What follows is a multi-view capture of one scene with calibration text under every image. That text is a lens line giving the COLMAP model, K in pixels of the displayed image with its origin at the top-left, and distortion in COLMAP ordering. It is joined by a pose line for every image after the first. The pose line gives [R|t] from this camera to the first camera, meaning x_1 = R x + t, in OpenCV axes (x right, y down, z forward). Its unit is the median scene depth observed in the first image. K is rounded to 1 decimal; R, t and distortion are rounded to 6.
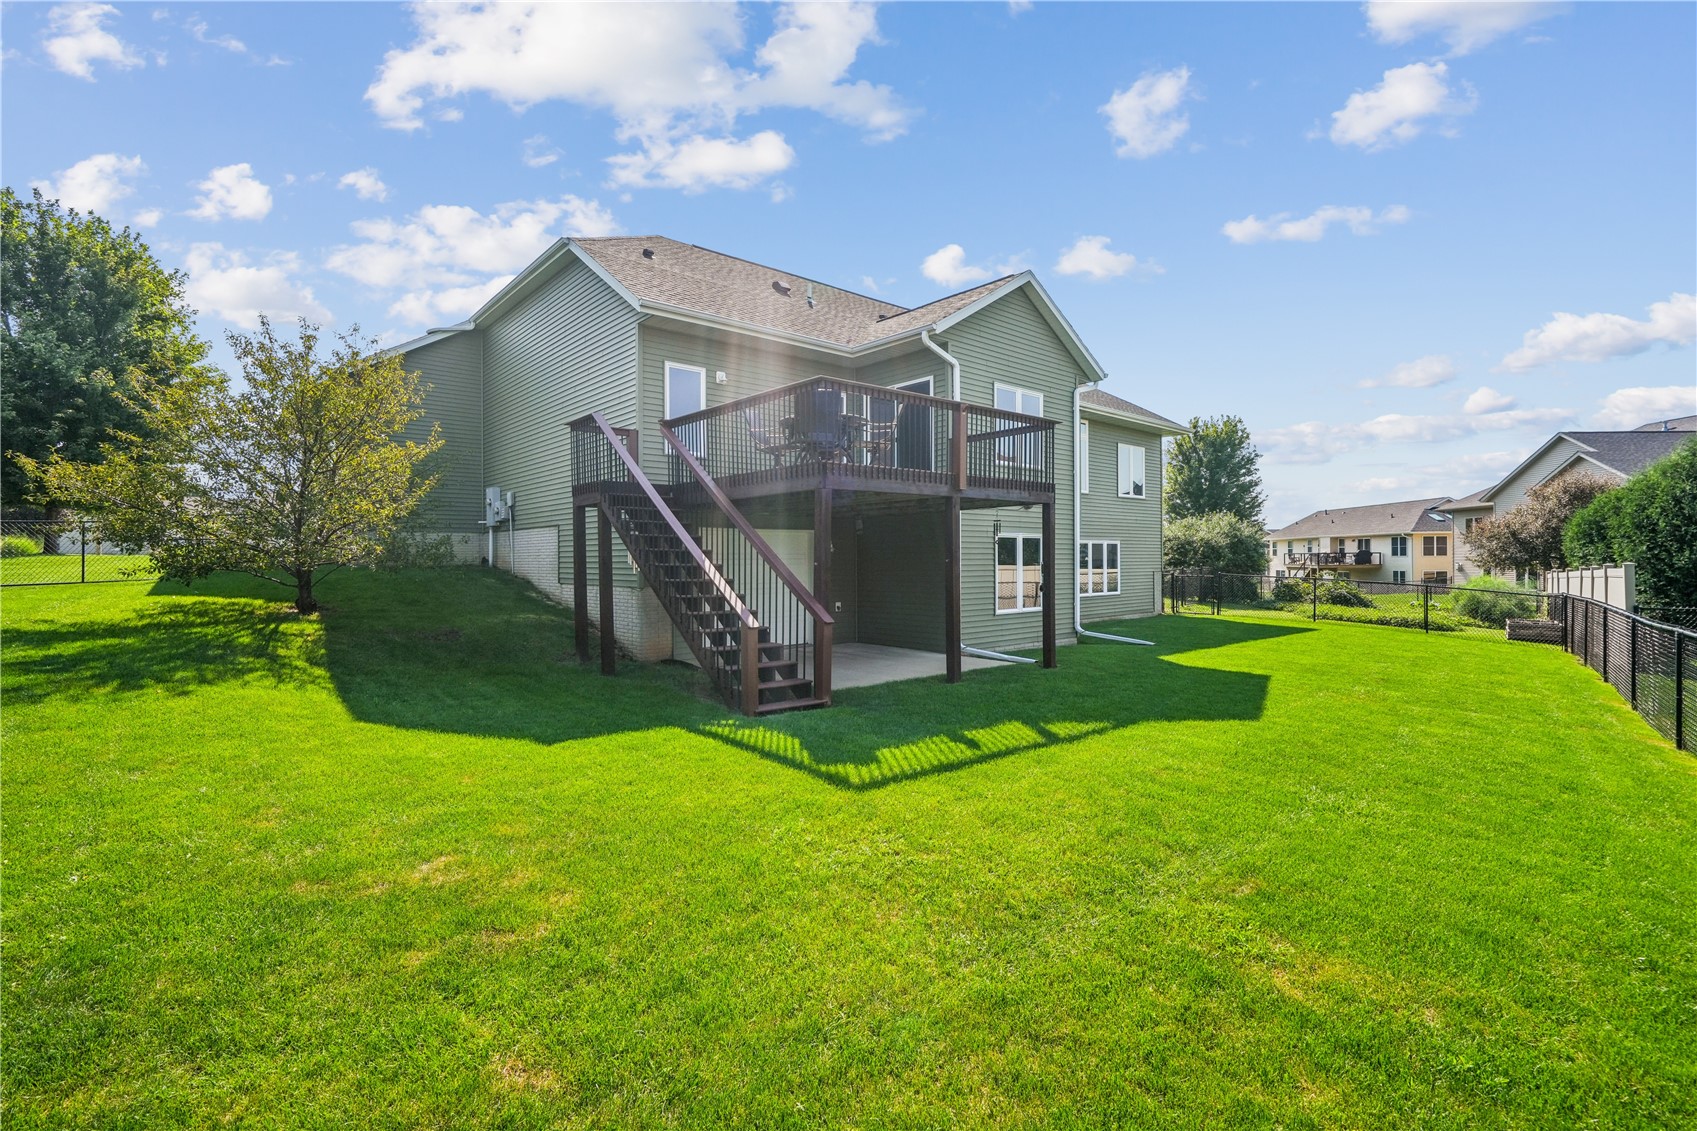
lens RADIAL K [[767.2, 0, 848.9], [0, 767.2, 559.4], [0, 0, 1]] dist [-0.002345, -0.000159]
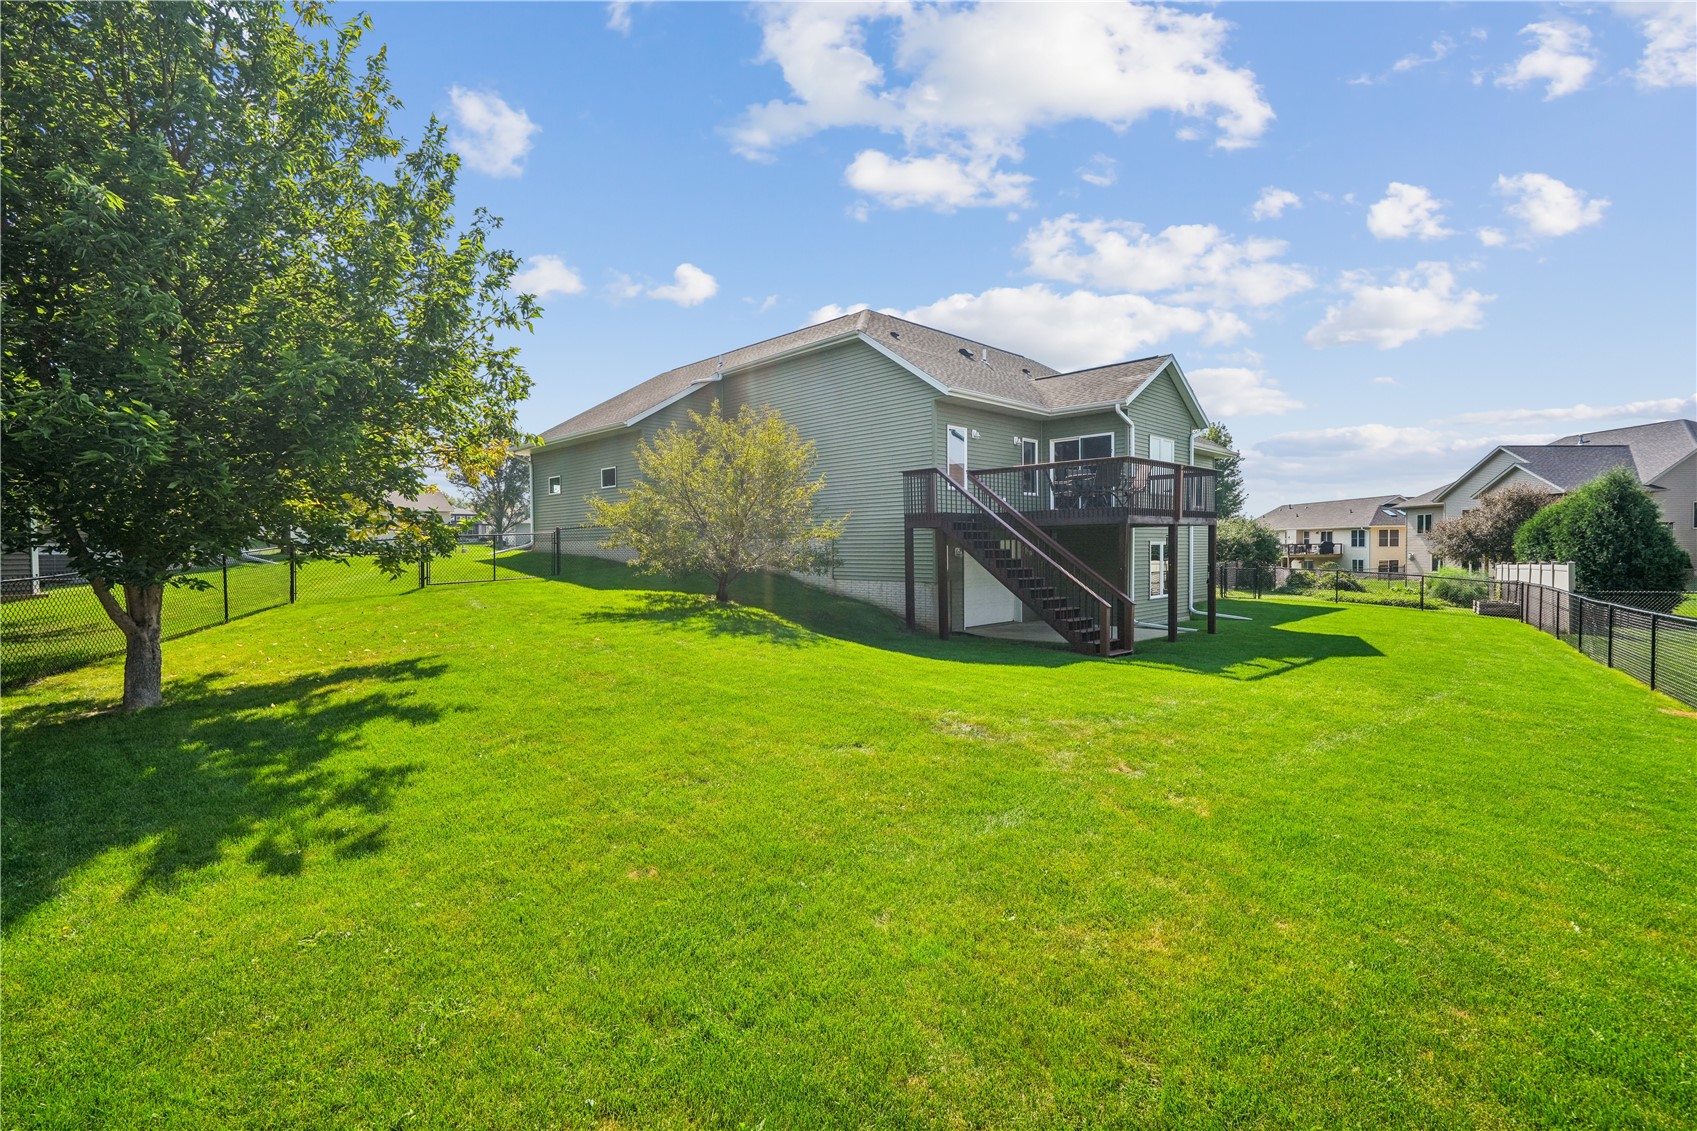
lens RADIAL K [[767.2, 0, 854.5], [0, 767.2, 568.1], [0, 0, 1]] dist [-0.002345, -0.000159]
pose [[0.997740, -0.005392, 0.066975, -0.235017], [0.003608, 0.999636, 0.026741, -0.013575], [-0.067095, -0.026439, 0.997396, -0.196592]]
